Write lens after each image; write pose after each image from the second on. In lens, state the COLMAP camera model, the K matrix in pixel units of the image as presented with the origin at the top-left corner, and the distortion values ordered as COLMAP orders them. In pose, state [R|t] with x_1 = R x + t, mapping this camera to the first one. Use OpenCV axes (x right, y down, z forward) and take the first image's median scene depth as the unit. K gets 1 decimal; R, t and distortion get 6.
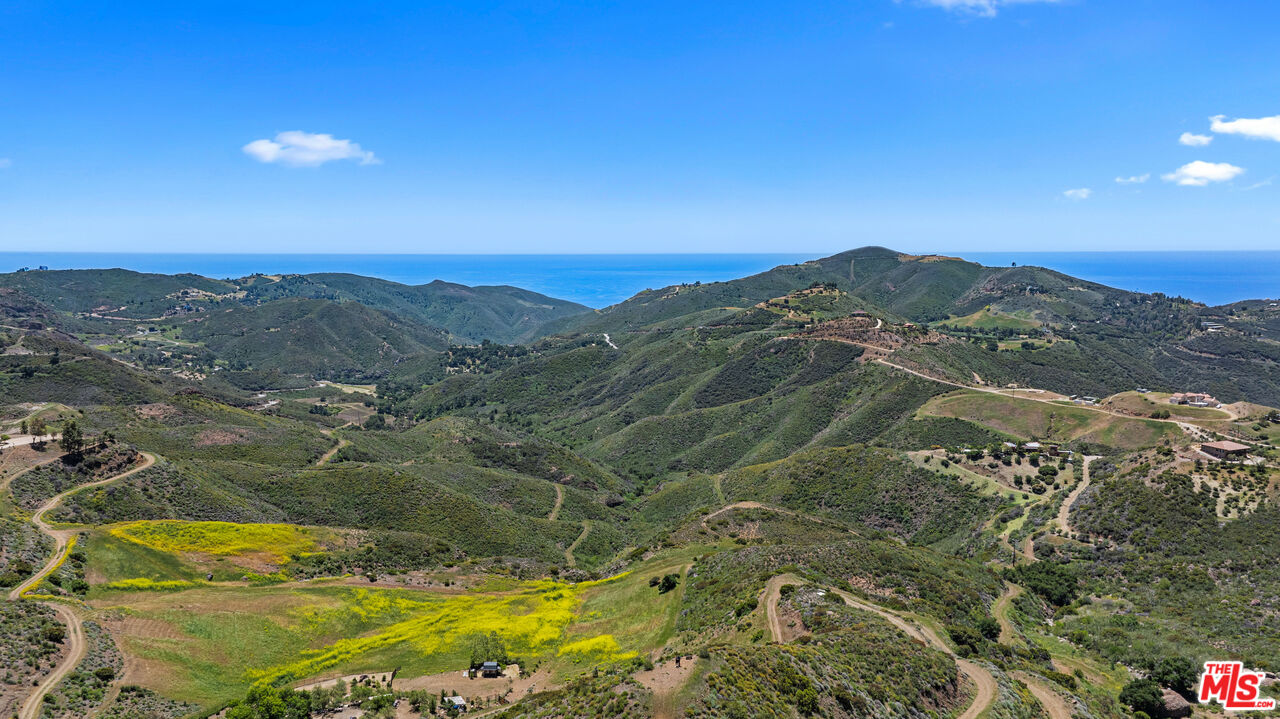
lens RADIAL K [[900.4, 0, 640.0], [0, 900.4, 359.5], [0, 0, 1]] dist [-0.017859, 0.001338]
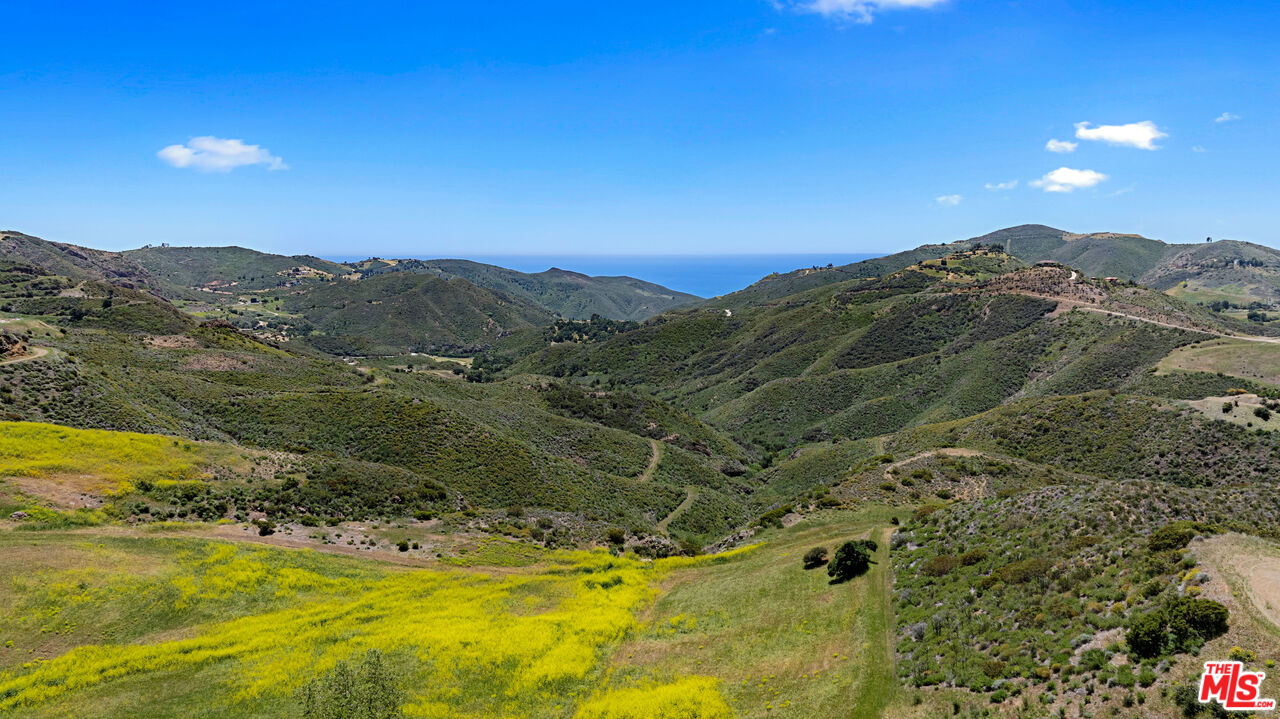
lens RADIAL K [[900.4, 0, 640.0], [0, 900.4, 359.5], [0, 0, 1]] dist [-0.017859, 0.001338]
pose [[0.990666, 0.018987, -0.134980, -0.006911], [-0.020141, 0.999771, -0.007191, 0.083492], [0.134813, 0.009842, 0.990822, 0.294927]]
